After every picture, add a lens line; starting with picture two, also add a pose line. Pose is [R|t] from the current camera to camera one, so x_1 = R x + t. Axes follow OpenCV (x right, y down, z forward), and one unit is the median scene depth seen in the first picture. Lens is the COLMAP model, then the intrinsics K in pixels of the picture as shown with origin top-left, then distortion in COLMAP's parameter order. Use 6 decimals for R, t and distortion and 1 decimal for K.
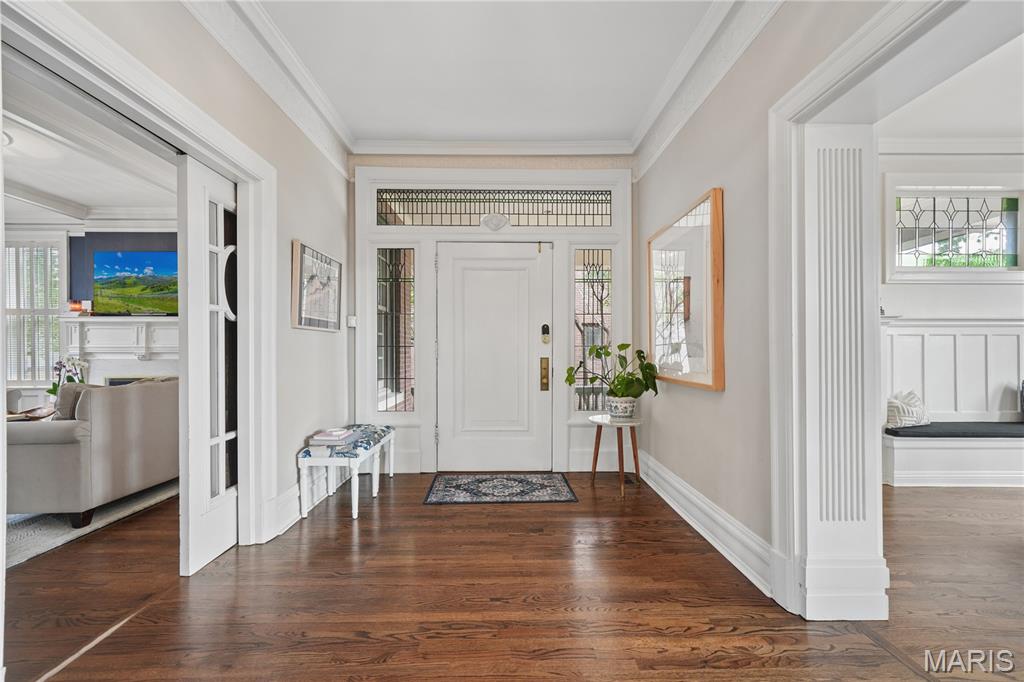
lens RADIAL K [[420.1, 0, 508.6], [0, 420.1, 347.8], [0, 0, 1]] dist [-0.004831, -0.000366]
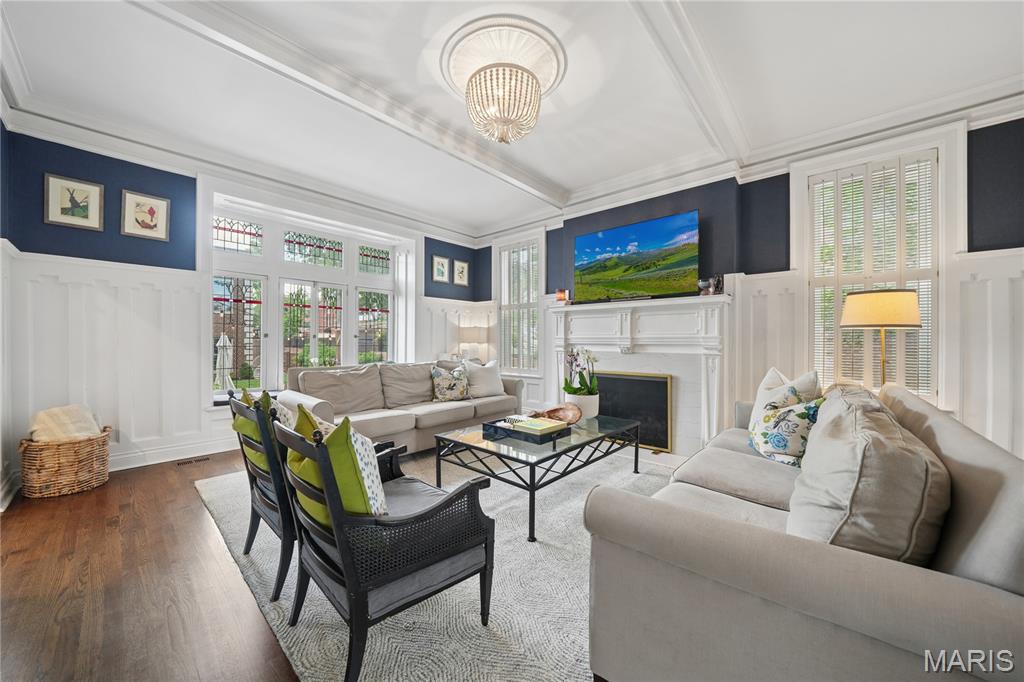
lens RADIAL K [[353.8, 0, 511.0], [0, 353.8, 339.3], [0, 0, 1]] dist [0.000320, 0.000021]
pose [[0.742407, 0.001903, -0.669946, -0.563610], [-0.002490, 0.999997, 0.000081, 0.001733], [0.669945, 0.001608, 0.742409, 0.308091]]
